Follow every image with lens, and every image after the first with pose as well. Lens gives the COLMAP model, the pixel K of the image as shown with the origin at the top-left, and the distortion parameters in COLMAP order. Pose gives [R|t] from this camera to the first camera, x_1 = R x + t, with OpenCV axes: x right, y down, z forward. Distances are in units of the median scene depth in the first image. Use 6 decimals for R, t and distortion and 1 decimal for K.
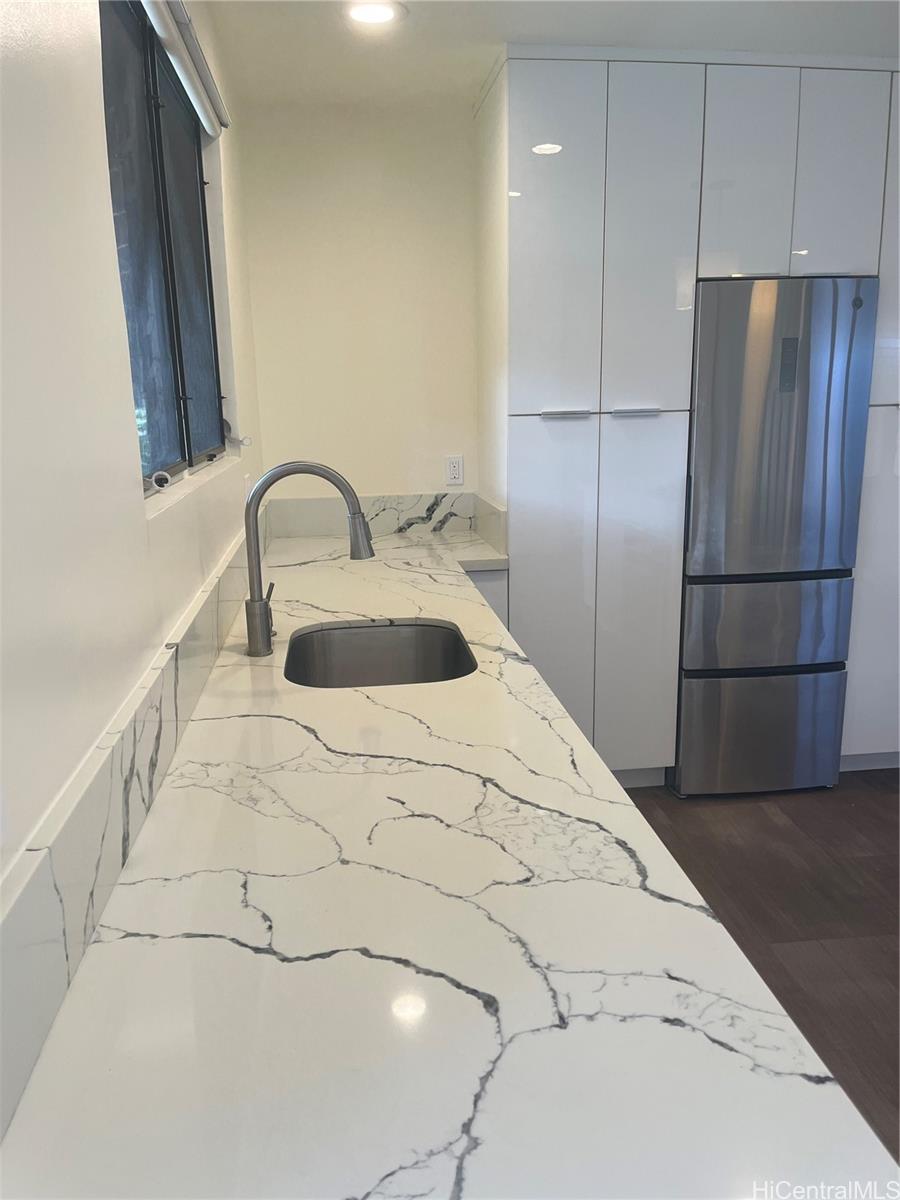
lens RADIAL K [[906.5, 0, 447.0], [0, 906.5, 612.5], [0, 0, 1]] dist [0.033688, -0.030646]
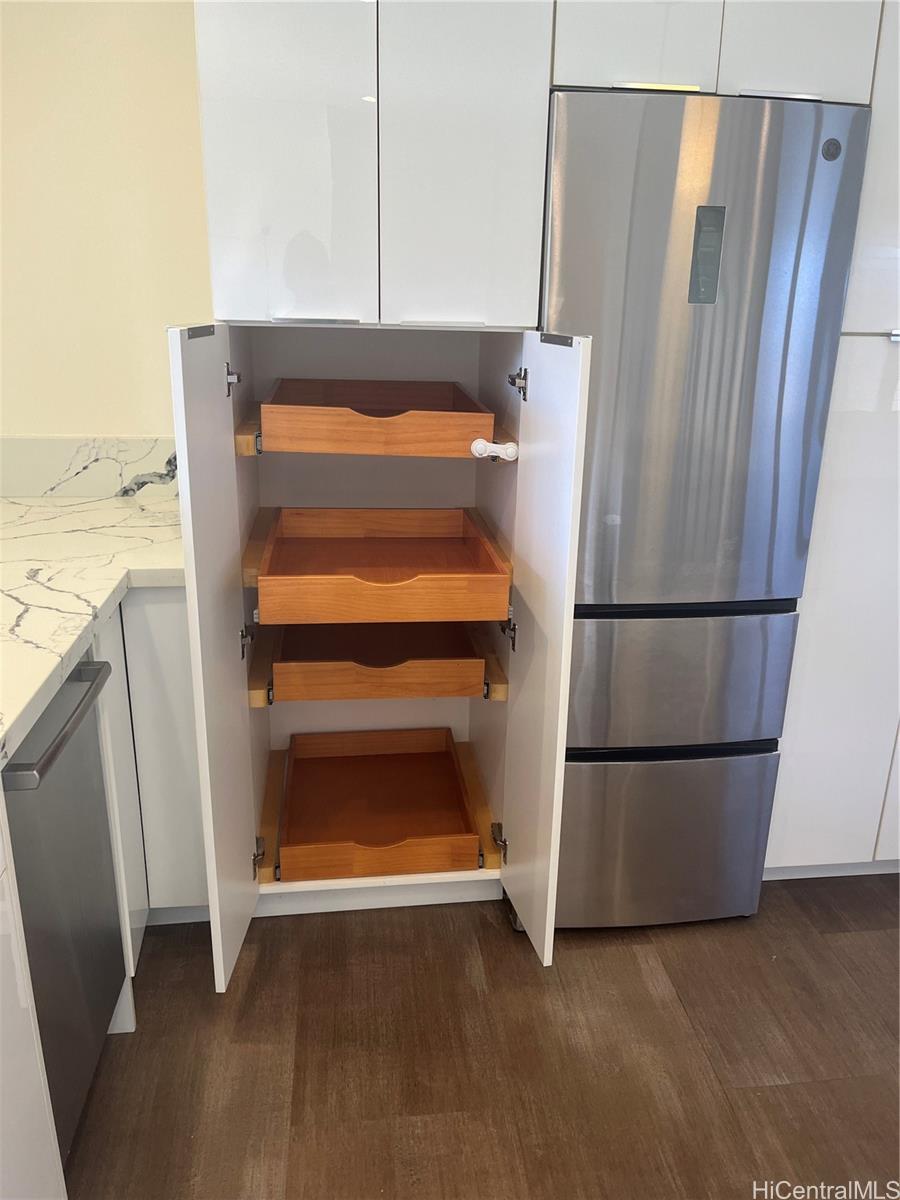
lens RADIAL K [[906.5, 0, 455.4], [0, 906.5, 594.4], [0, 0, 1]] dist [0.033688, -0.030646]
pose [[0.998374, 0.037163, 0.043232, 0.161304], [-0.040272, 0.996489, 0.073400, -0.076245], [-0.040352, -0.075021, 0.996365, 0.338776]]
